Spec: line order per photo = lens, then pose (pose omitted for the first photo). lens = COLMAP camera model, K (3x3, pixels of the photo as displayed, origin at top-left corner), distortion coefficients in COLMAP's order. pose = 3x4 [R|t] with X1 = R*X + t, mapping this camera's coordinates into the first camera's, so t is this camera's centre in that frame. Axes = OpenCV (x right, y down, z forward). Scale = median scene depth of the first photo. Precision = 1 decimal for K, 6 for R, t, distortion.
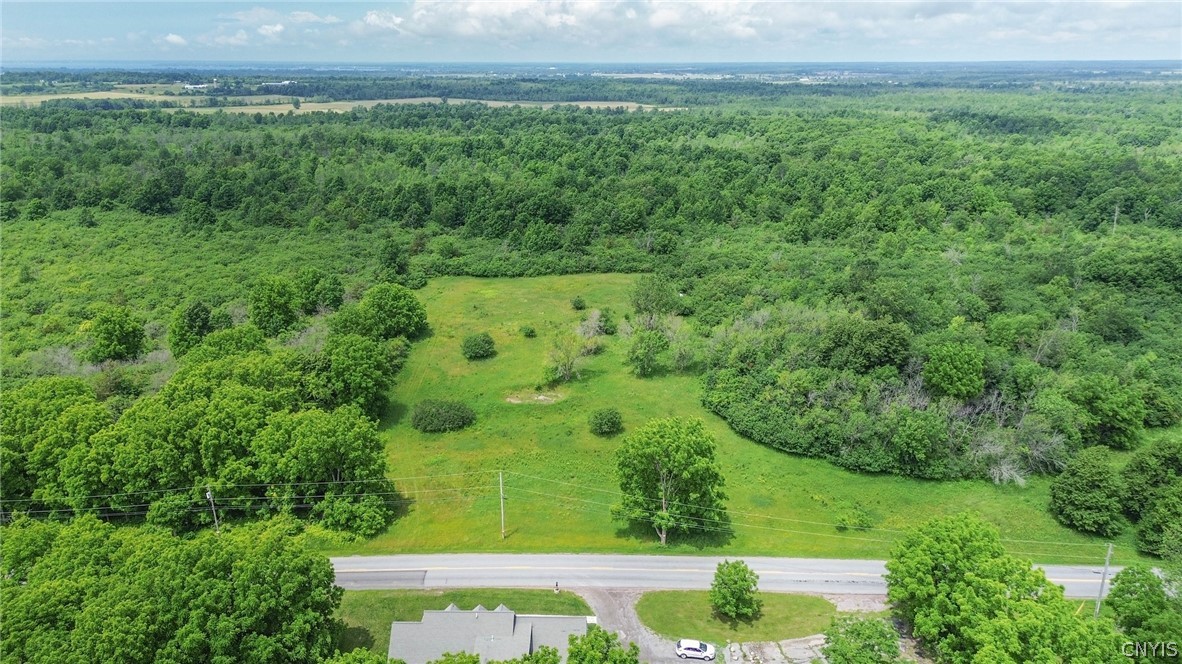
lens RADIAL K [[842.3, 0, 591.0], [0, 842.3, 332.0], [0, 0, 1]] dist [0.059228, -0.044165]
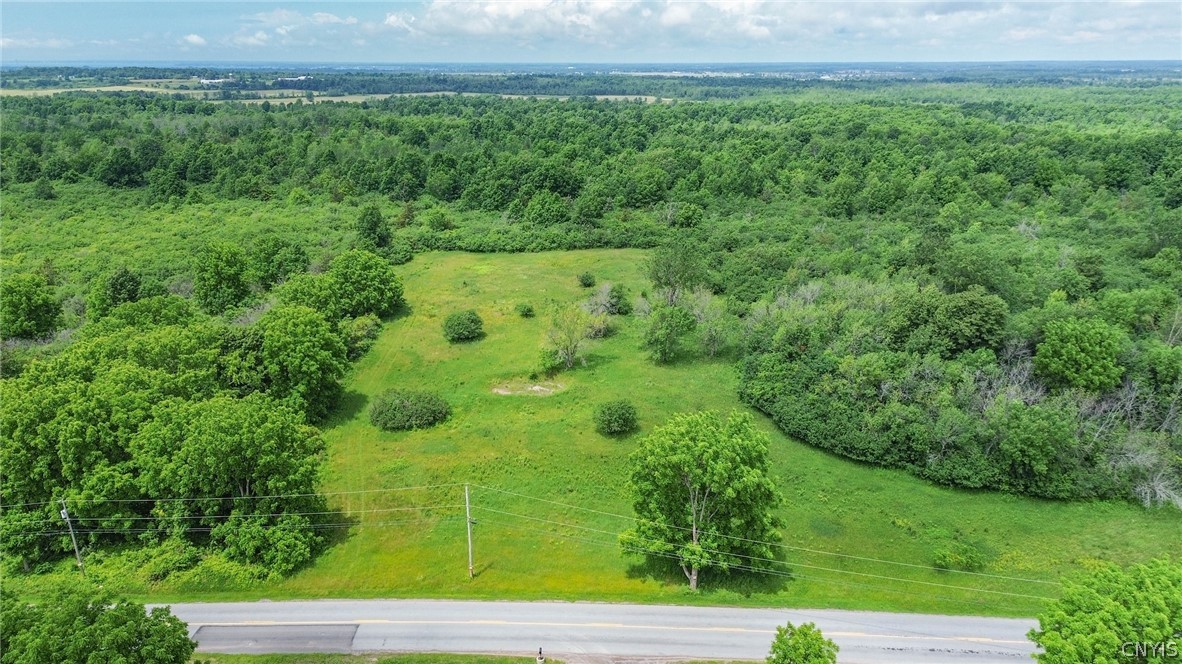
lens RADIAL K [[842.3, 0, 591.0], [0, 842.3, 332.0], [0, 0, 1]] dist [0.059228, -0.044165]
pose [[0.999782, 0.006445, -0.019864, 0.007906], [-0.006452, 0.999979, -0.000279, 0.022866], [0.019862, 0.000408, 0.999803, 0.186761]]
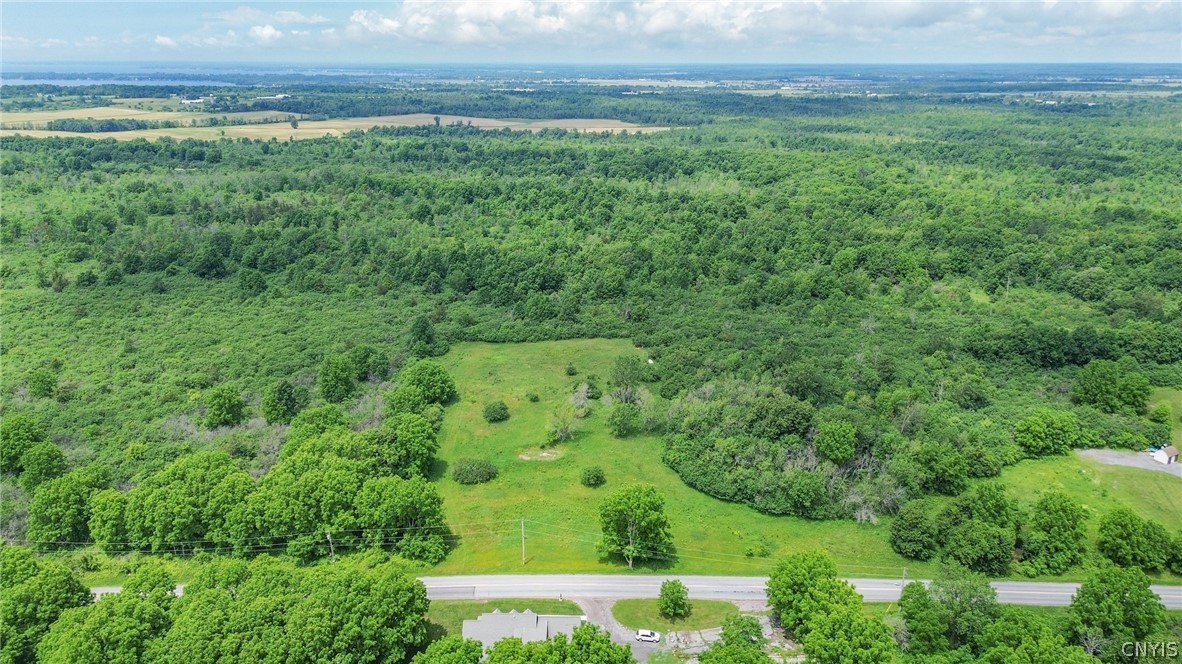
lens RADIAL K [[836.1, 0, 591.0], [0, 836.1, 332.0], [0, 0, 1]] dist [0.063261, -0.049098]
pose [[0.999875, -0.003222, 0.015481, -0.004539], [0.003211, 0.999995, 0.000741, -0.112981], [-0.015483, -0.000691, 0.999880, -0.329935]]
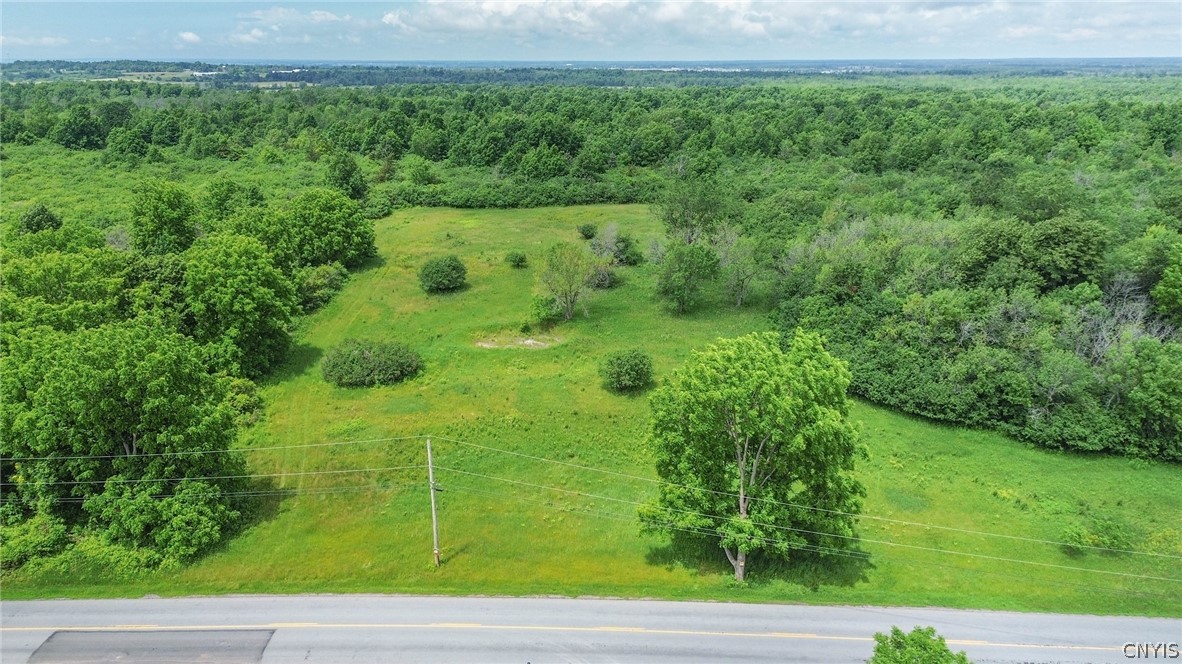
lens RADIAL K [[845.3, 0, 591.0], [0, 845.3, 332.0], [0, 0, 1]] dist [0.051728, -0.034295]
pose [[0.999822, 0.005506, -0.018058, 0.001702], [-0.005485, 0.999984, 0.001237, 0.064920], [0.018064, -0.001137, 0.999836, 0.313904]]
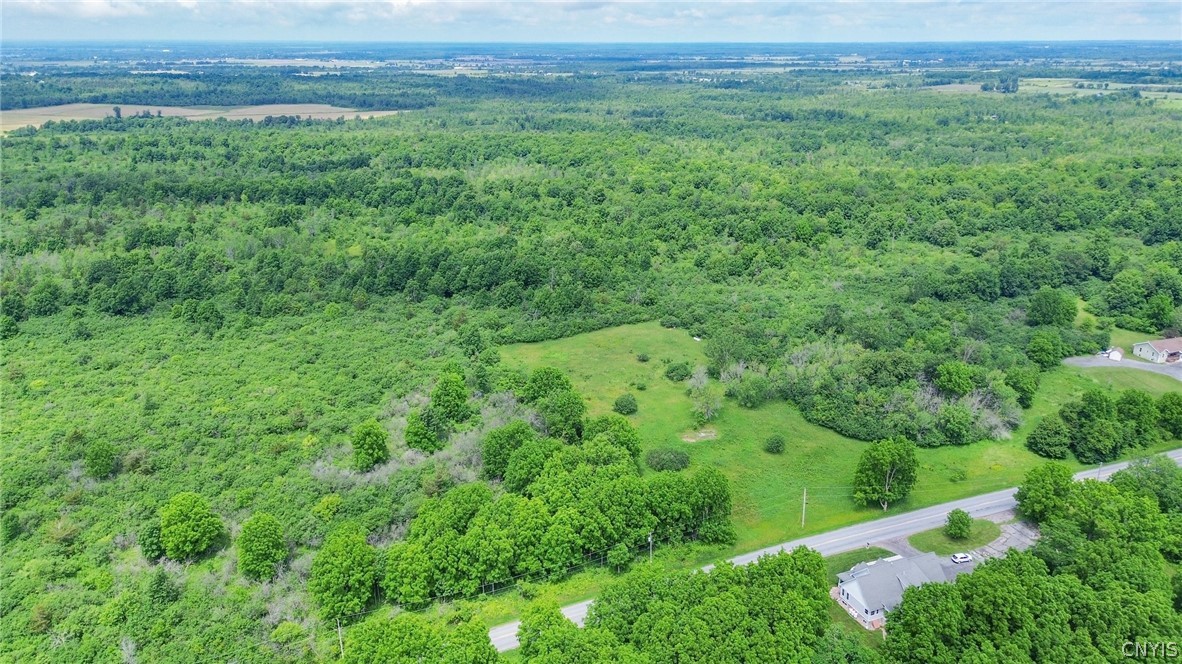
lens RADIAL K [[842.3, 0, 591.0], [0, 842.3, 332.0], [0, 0, 1]] dist [0.059228, -0.044165]
pose [[0.918310, -0.131314, 0.373448, -0.707714], [0.123361, 0.991330, 0.045233, -0.174721], [-0.376150, 0.004531, 0.926548, -0.254857]]
